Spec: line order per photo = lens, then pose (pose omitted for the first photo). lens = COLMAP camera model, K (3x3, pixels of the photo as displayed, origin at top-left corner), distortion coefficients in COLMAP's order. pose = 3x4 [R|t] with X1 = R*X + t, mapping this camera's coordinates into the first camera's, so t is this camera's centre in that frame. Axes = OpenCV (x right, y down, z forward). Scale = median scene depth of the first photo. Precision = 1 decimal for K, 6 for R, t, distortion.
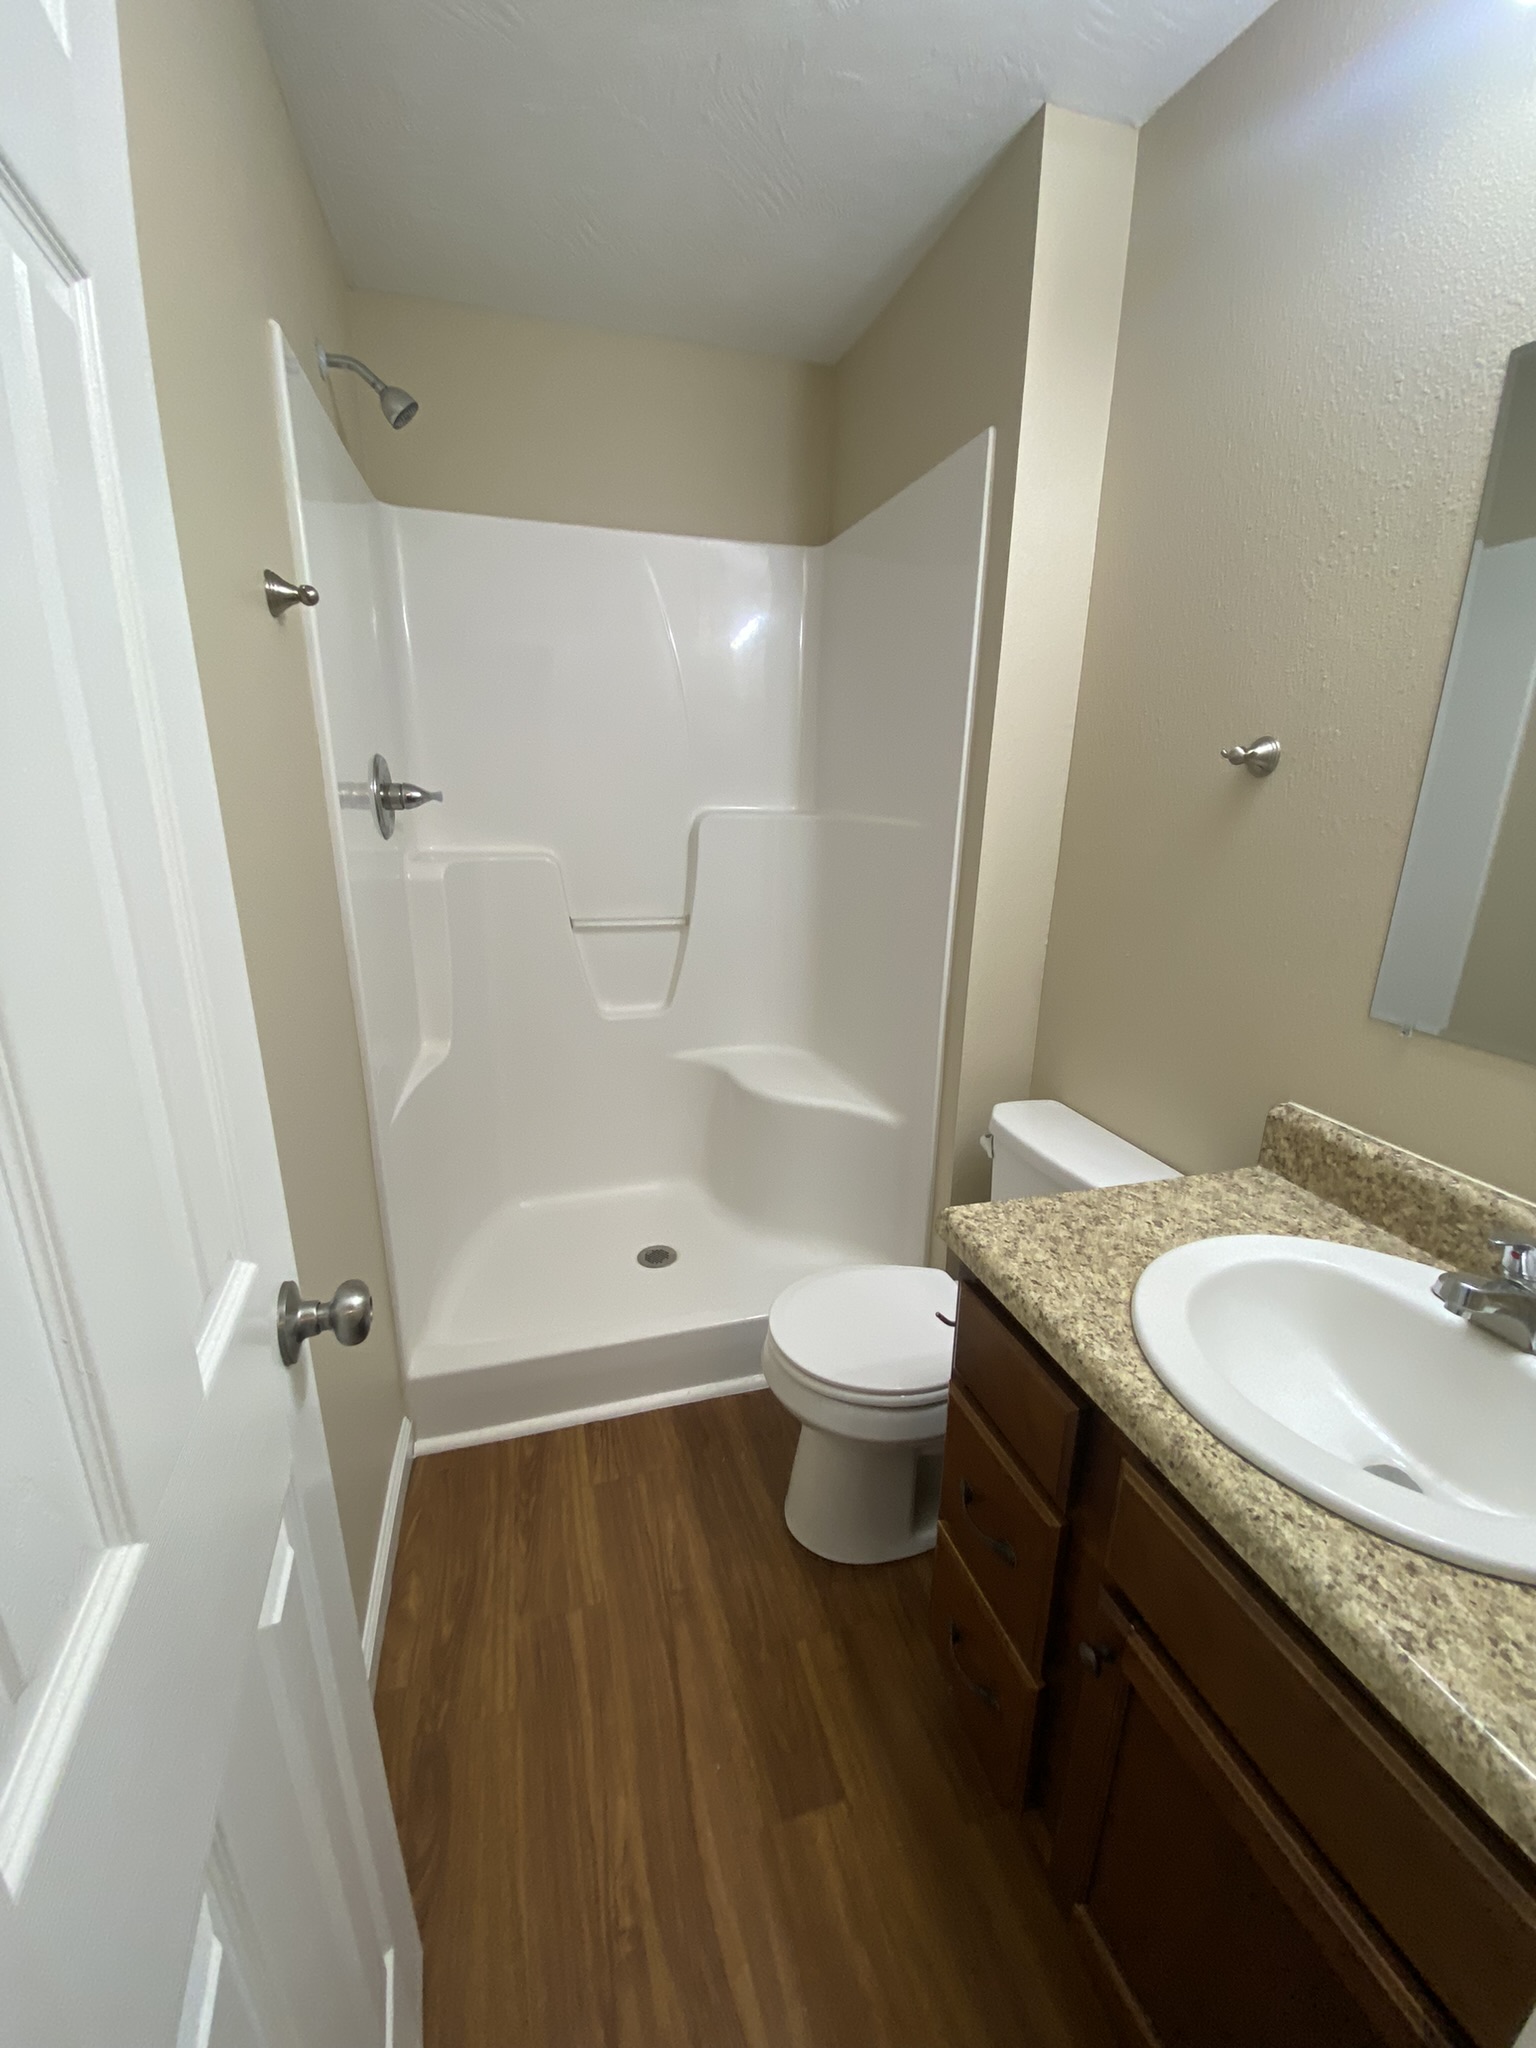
lens RADIAL K [[826.0, 0, 768.0], [0, 826.0, 1024.0], [0, 0, 1]] dist [-0.000012, -0.000006]
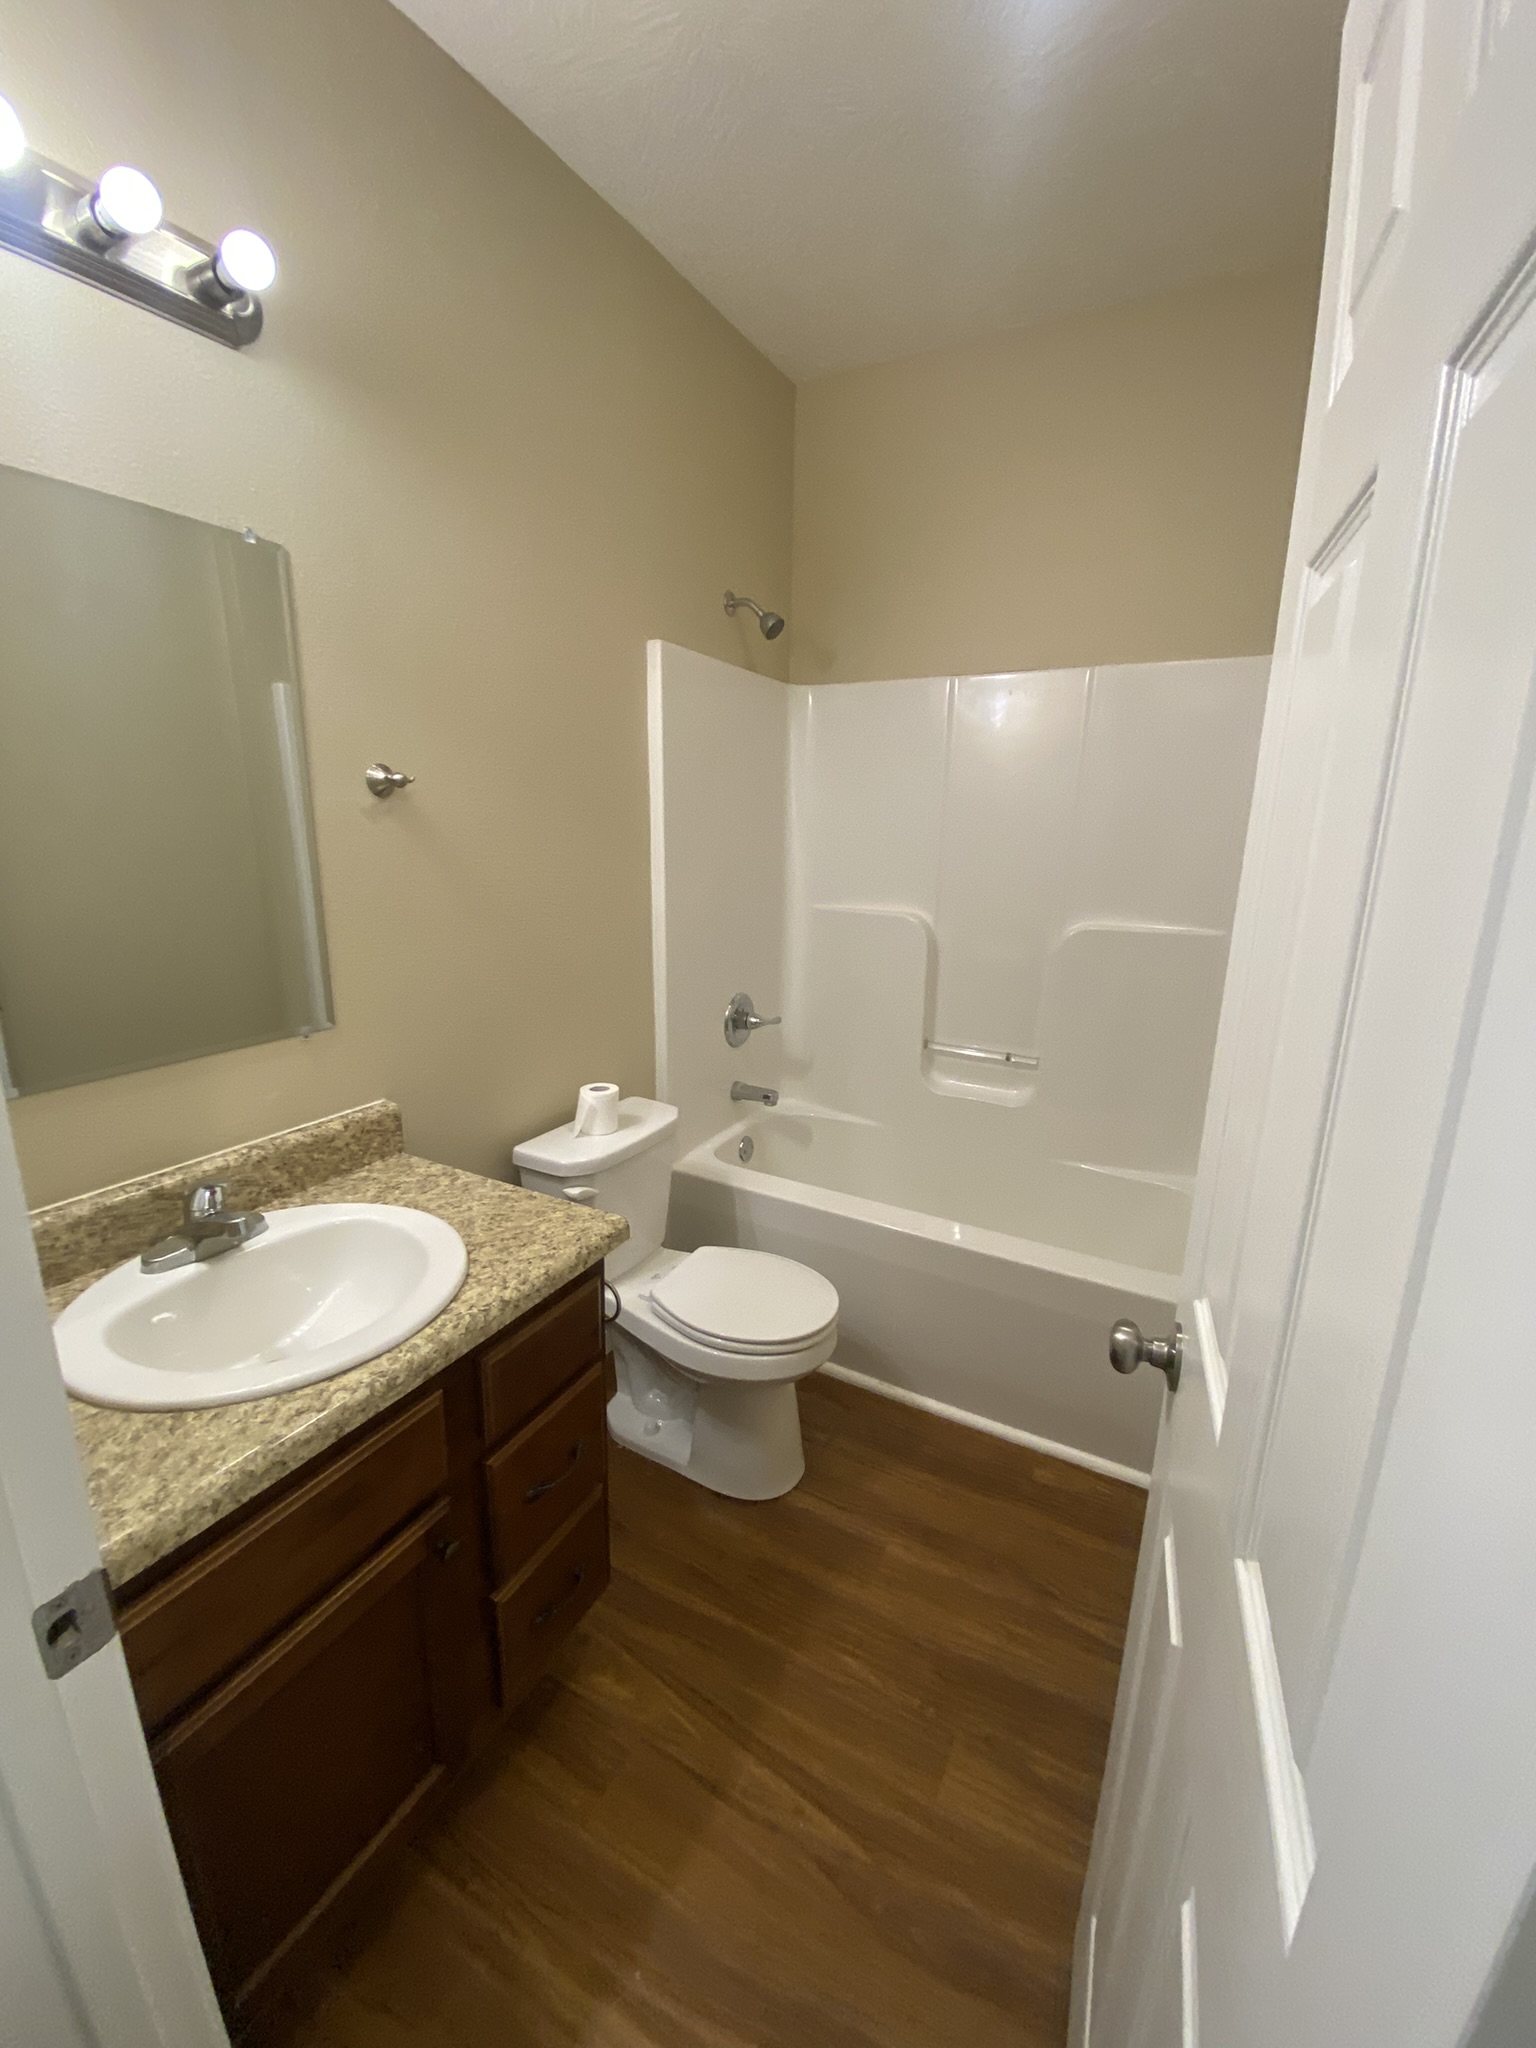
lens RADIAL K [[817.8, 0, 768.0], [0, 817.8, 1024.0], [0, 0, 1]] dist [0.000106, 0.000014]
pose [[-0.702532, -0.191874, 0.685298, -0.619169], [0.176256, 0.886052, 0.428771, -0.431820], [-0.689480, 0.422013, -0.588661, 1.226555]]
